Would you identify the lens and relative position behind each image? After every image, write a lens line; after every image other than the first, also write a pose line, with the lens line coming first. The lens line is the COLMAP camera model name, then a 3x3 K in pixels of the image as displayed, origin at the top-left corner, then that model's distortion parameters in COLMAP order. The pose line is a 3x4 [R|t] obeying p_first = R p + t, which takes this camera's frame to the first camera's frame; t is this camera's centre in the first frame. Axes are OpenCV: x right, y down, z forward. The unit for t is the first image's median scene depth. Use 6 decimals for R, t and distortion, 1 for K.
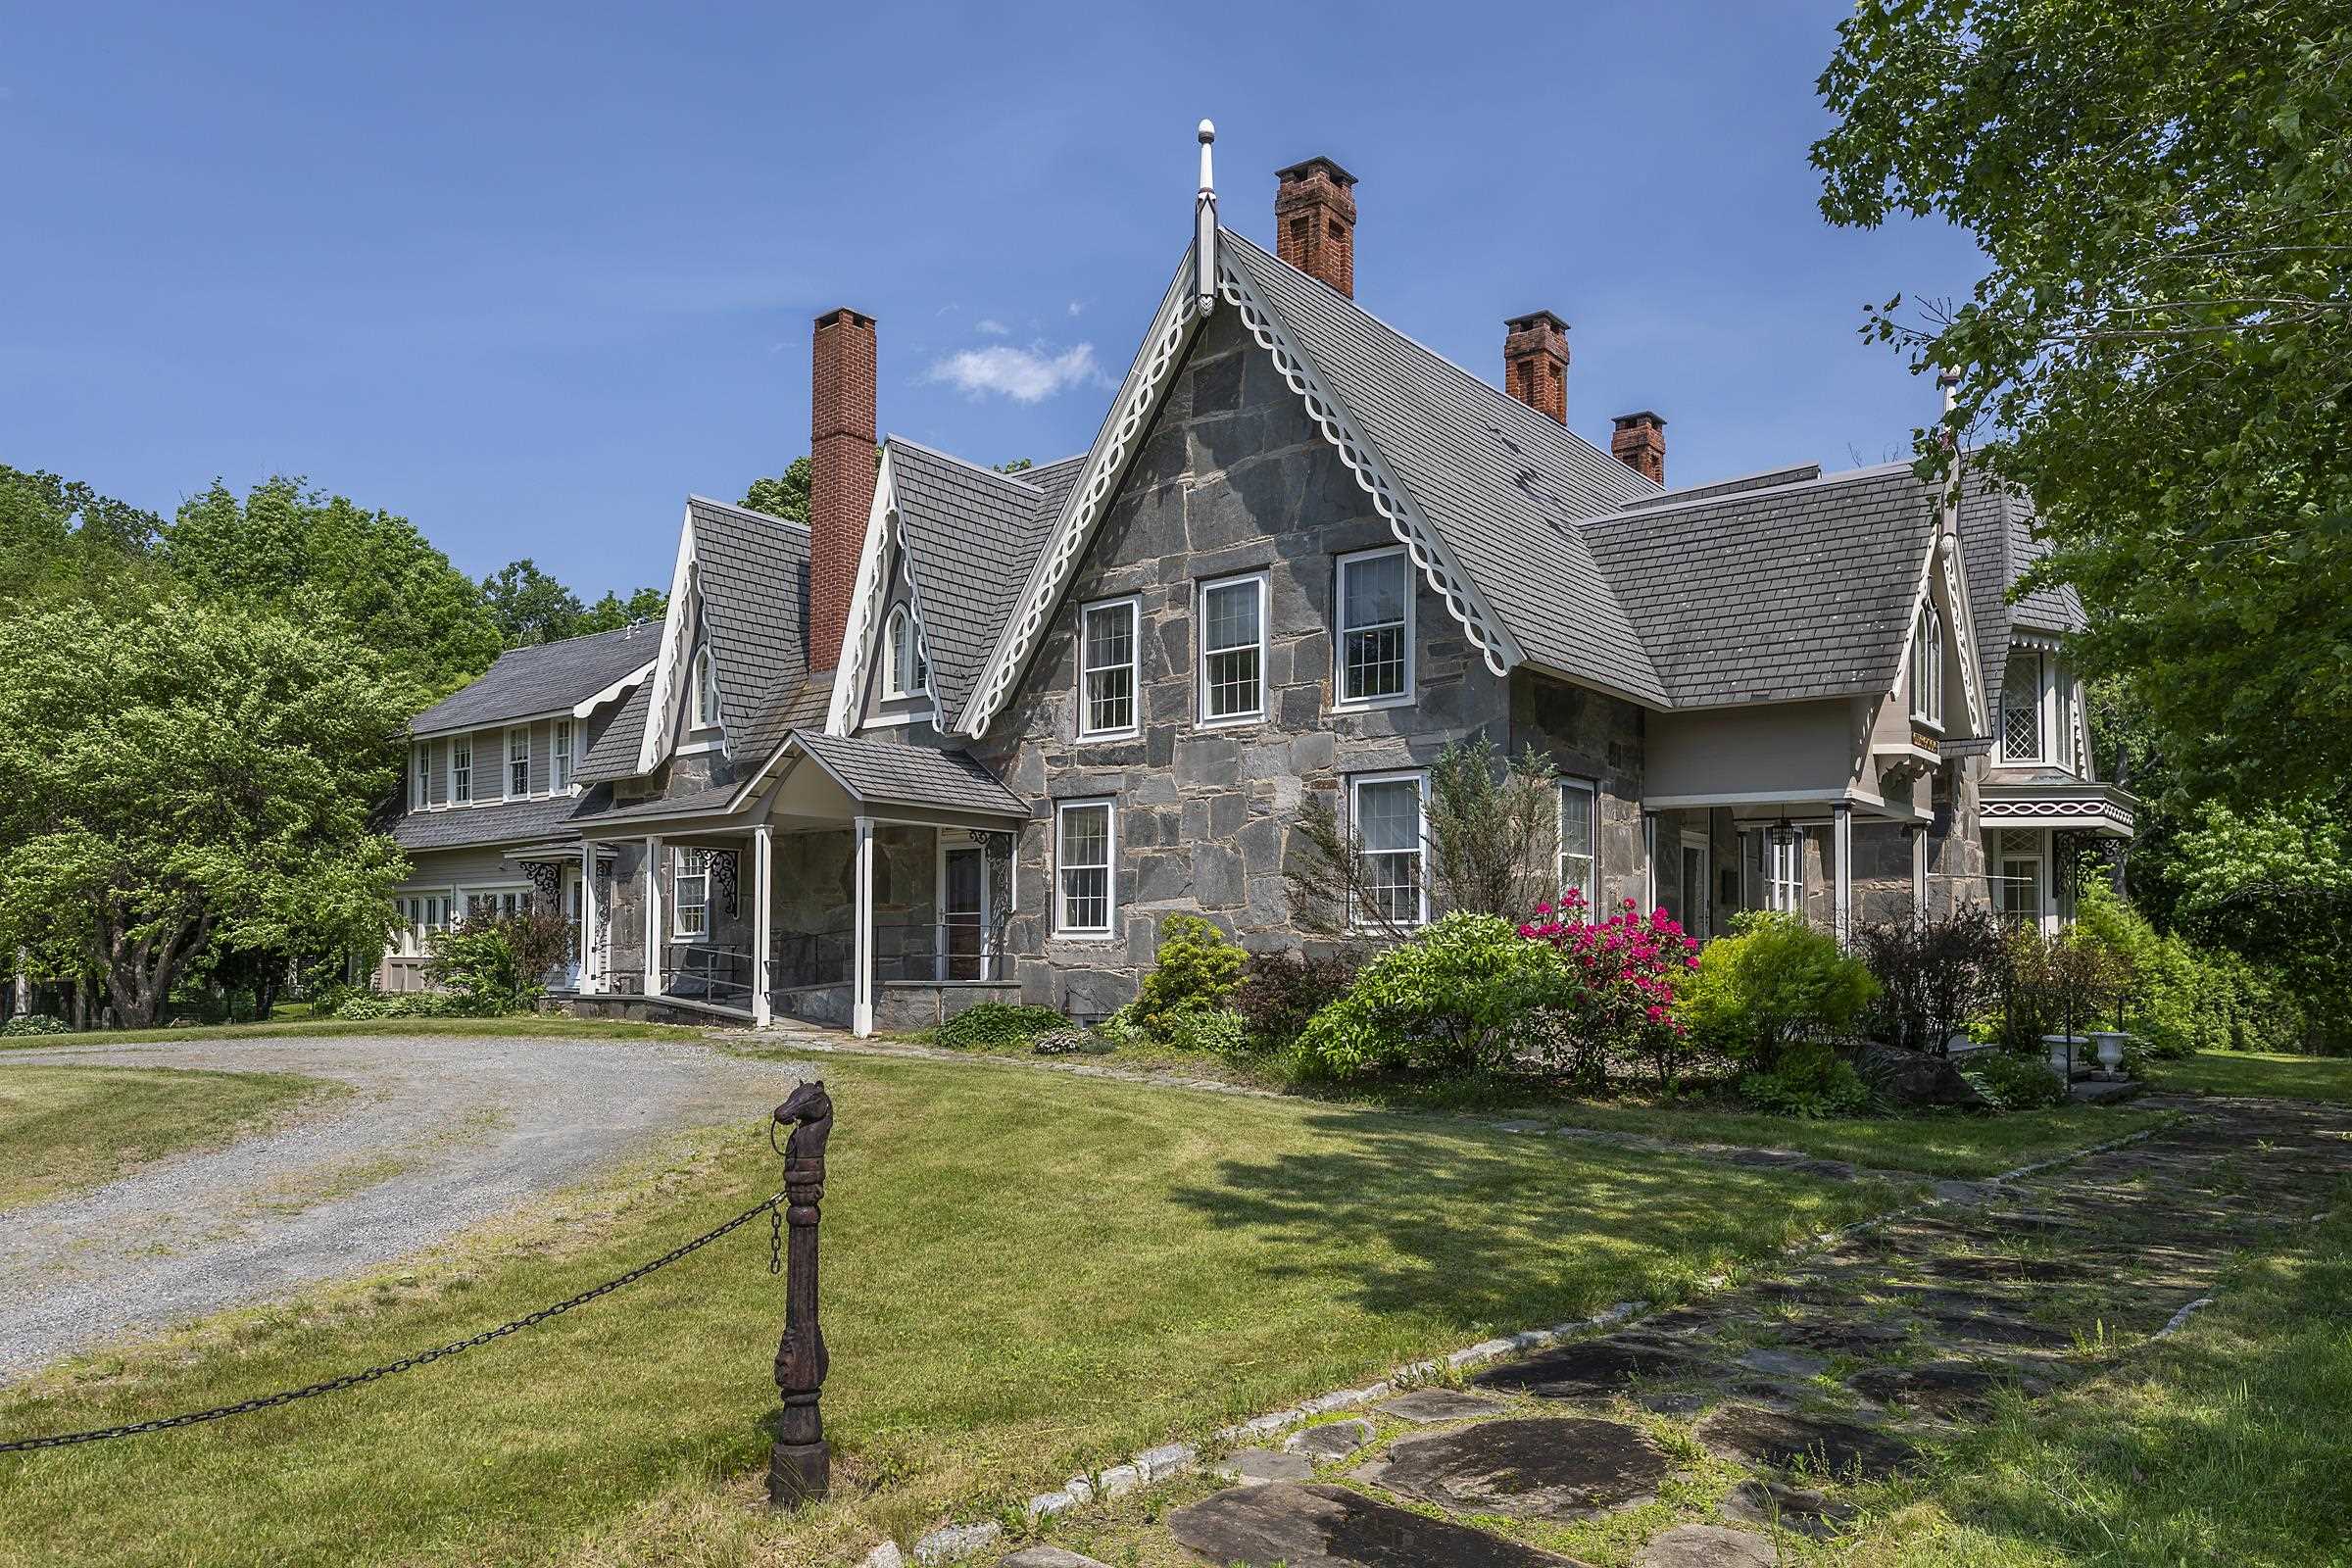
lens RADIAL K [[1629.8, 0, 1165.2], [0, 1629.8, 835.5], [0, 0, 1]] dist [0.004458, 0.001541]
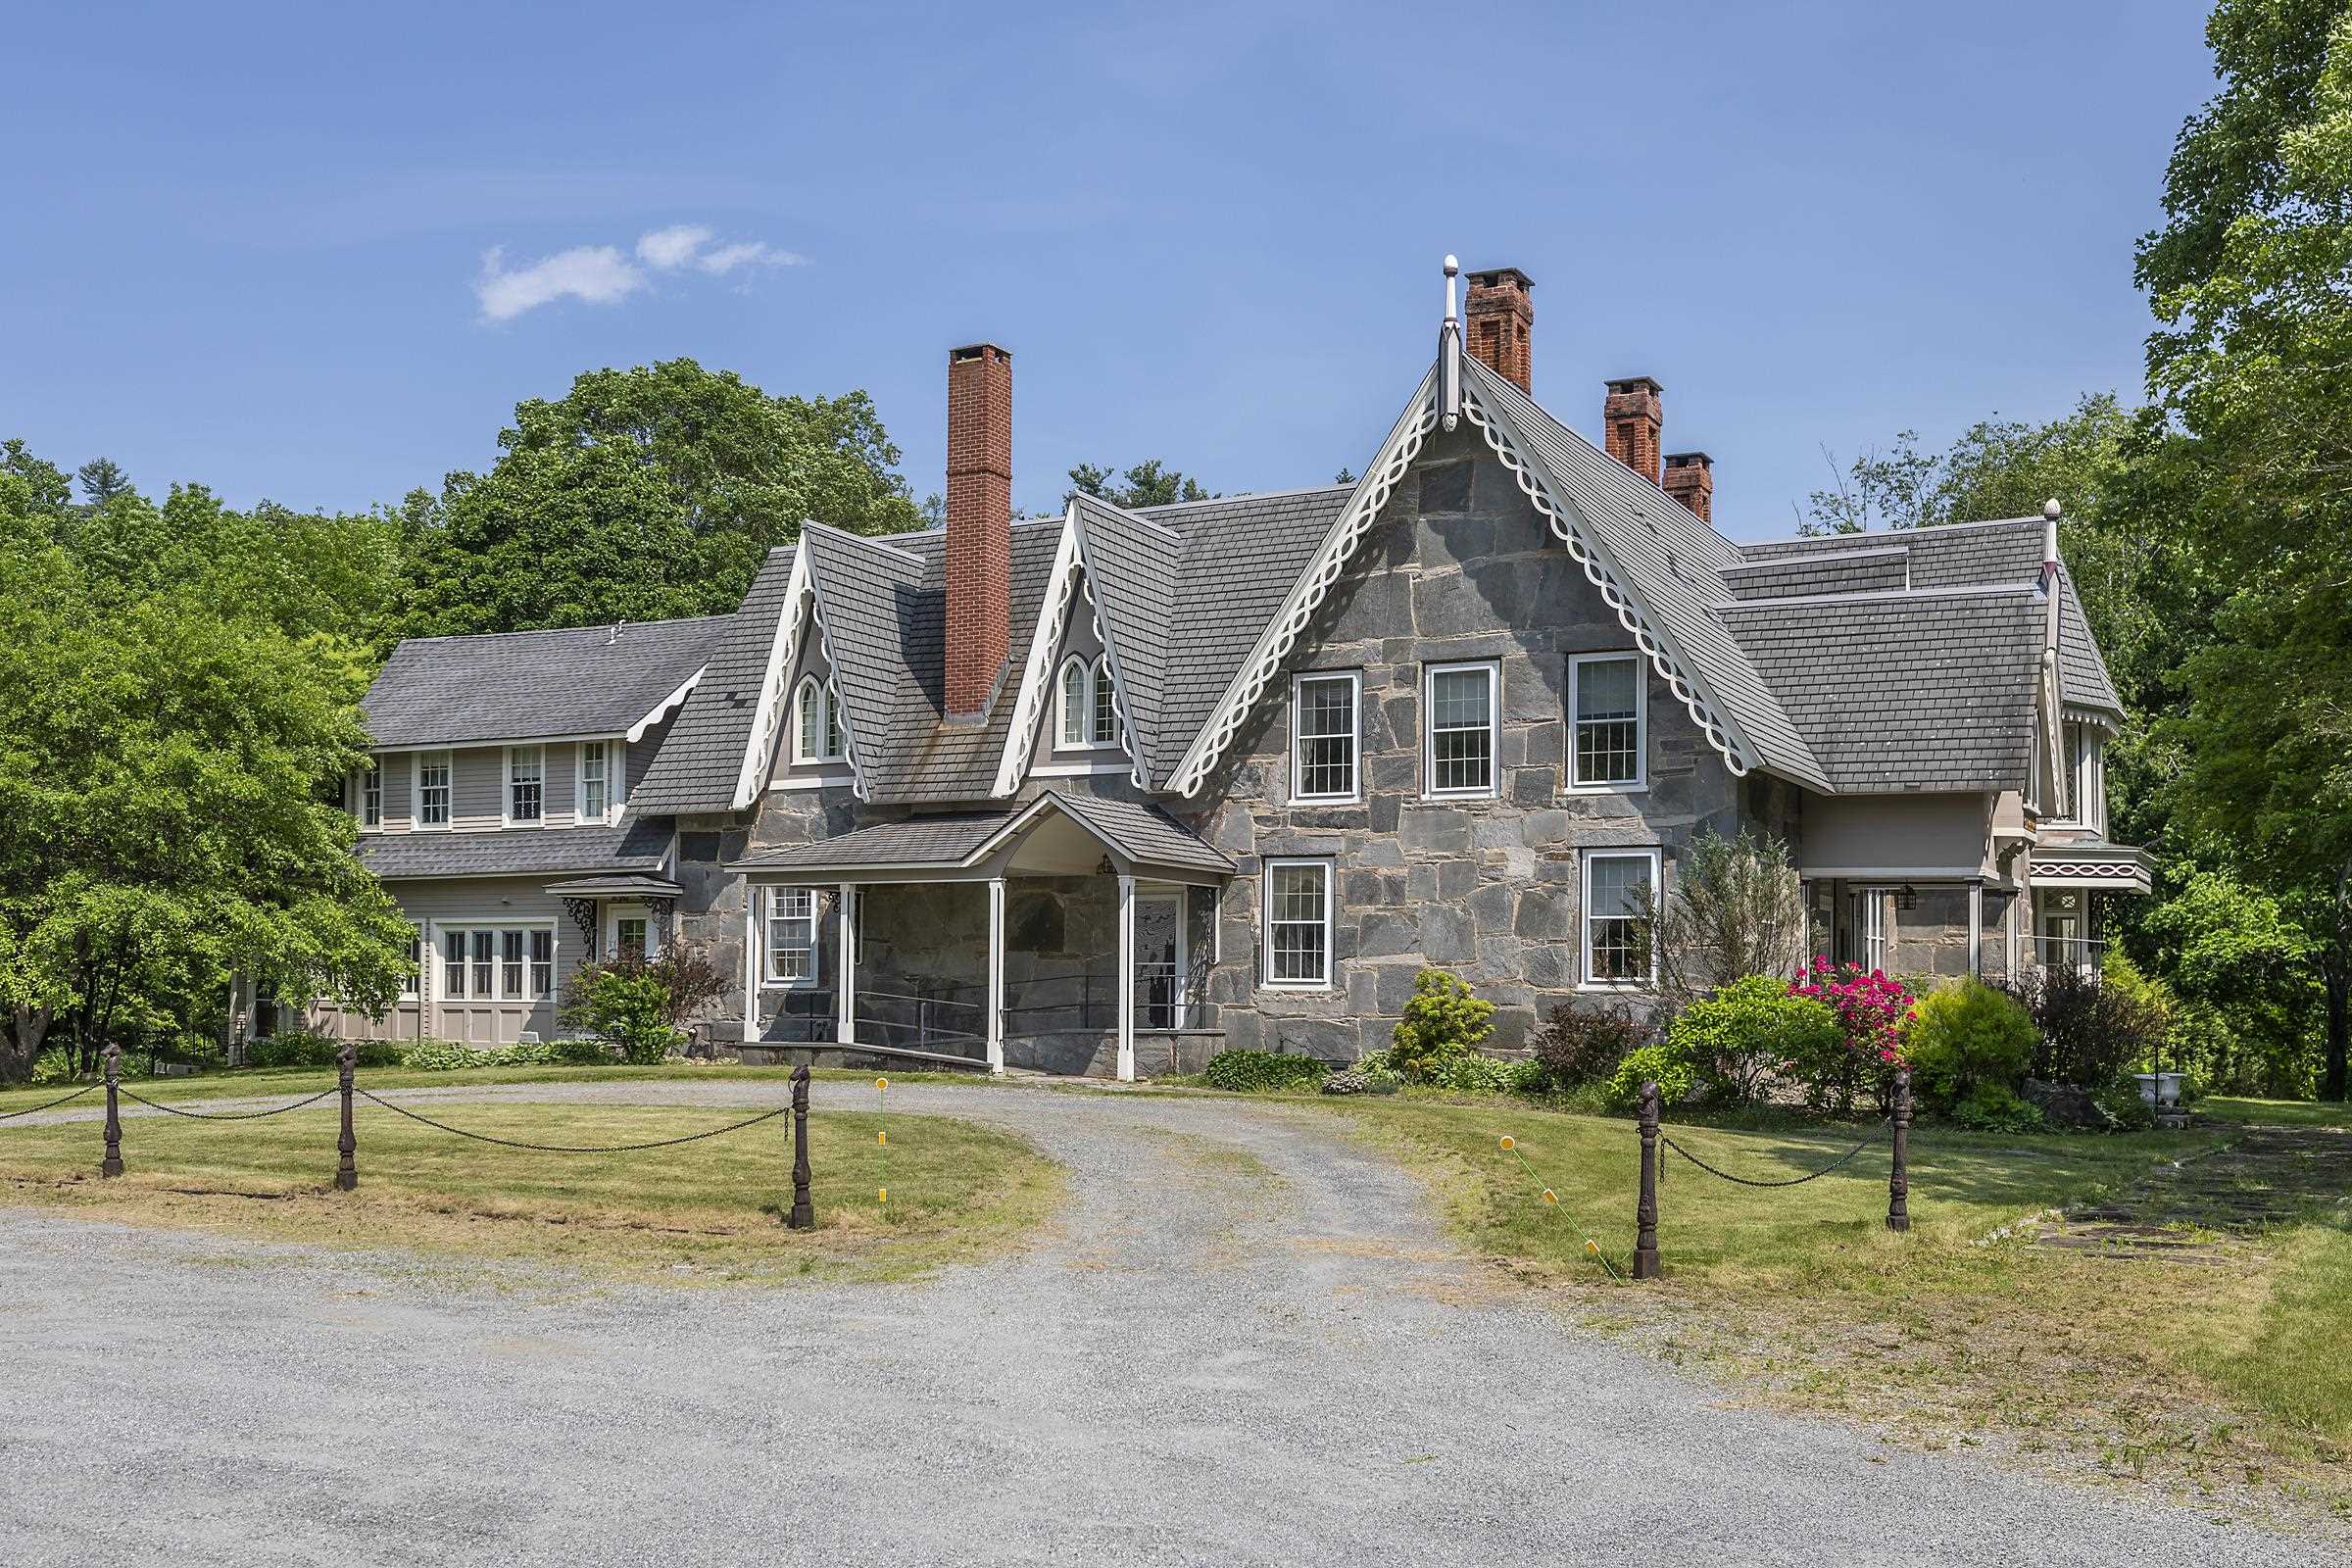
lens RADIAL K [[2331.4, 0, 1176.0], [0, 2331.4, 784.0], [0, 0, 1]] dist [-0.011248, -0.002815]
pose [[0.981284, 0.021636, 0.191347, -0.435580], [-0.018766, 0.999683, -0.016801, -0.045381], [-0.191650, 0.012895, 0.981379, -0.497611]]
